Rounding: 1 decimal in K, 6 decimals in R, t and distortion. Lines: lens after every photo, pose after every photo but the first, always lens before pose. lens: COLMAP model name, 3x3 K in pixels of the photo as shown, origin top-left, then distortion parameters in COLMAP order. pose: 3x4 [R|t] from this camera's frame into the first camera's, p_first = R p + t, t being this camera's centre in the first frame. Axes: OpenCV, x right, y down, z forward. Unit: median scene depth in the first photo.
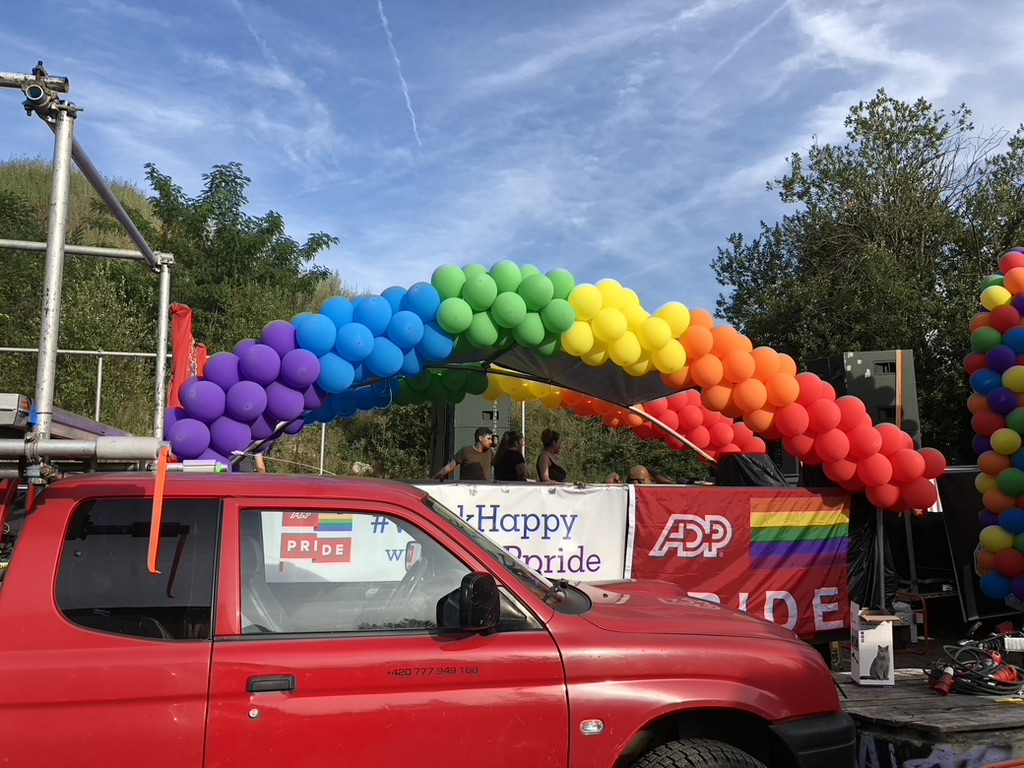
lens RADIAL K [[831.7, 0, 506.5], [0, 831.7, 382.7], [0, 0, 1]] dist [0.012477, 0.003372]
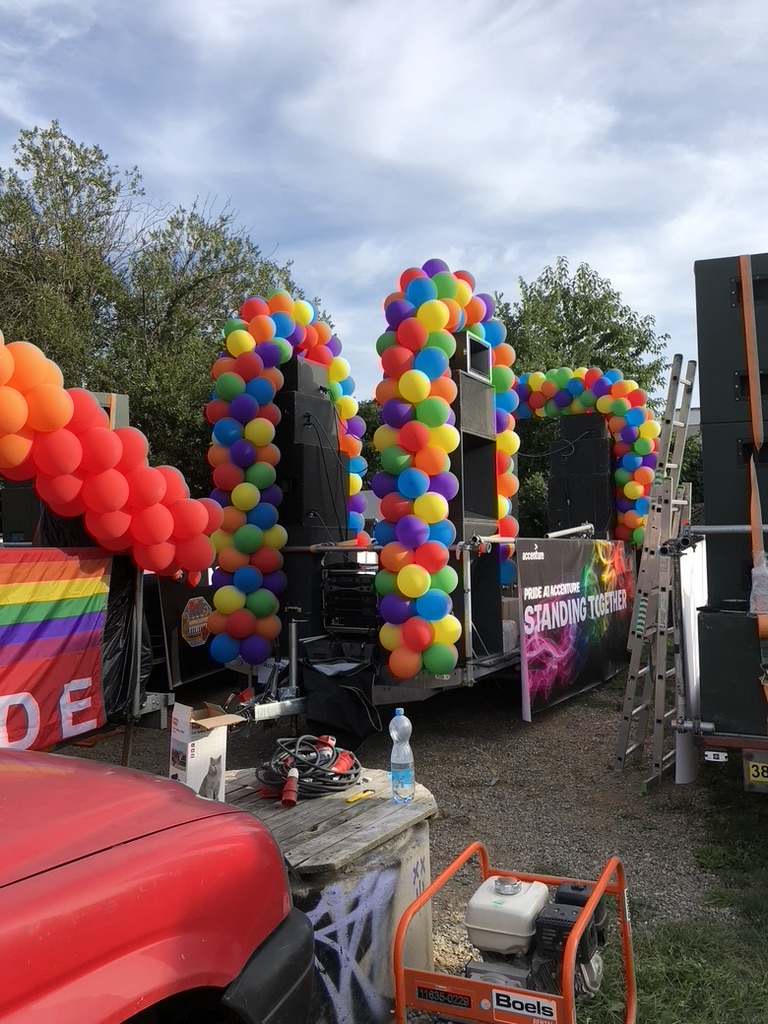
lens RADIAL K [[831.7, 0, 382.9], [0, 831.7, 505.5], [0, 0, 1]] dist [0.012477, 0.003372]
pose [[0.654343, 0.025019, 0.755784, -0.009874], [-0.076221, 0.996545, 0.033001, 0.042780], [-0.752347, -0.079201, 0.653989, 0.311283]]
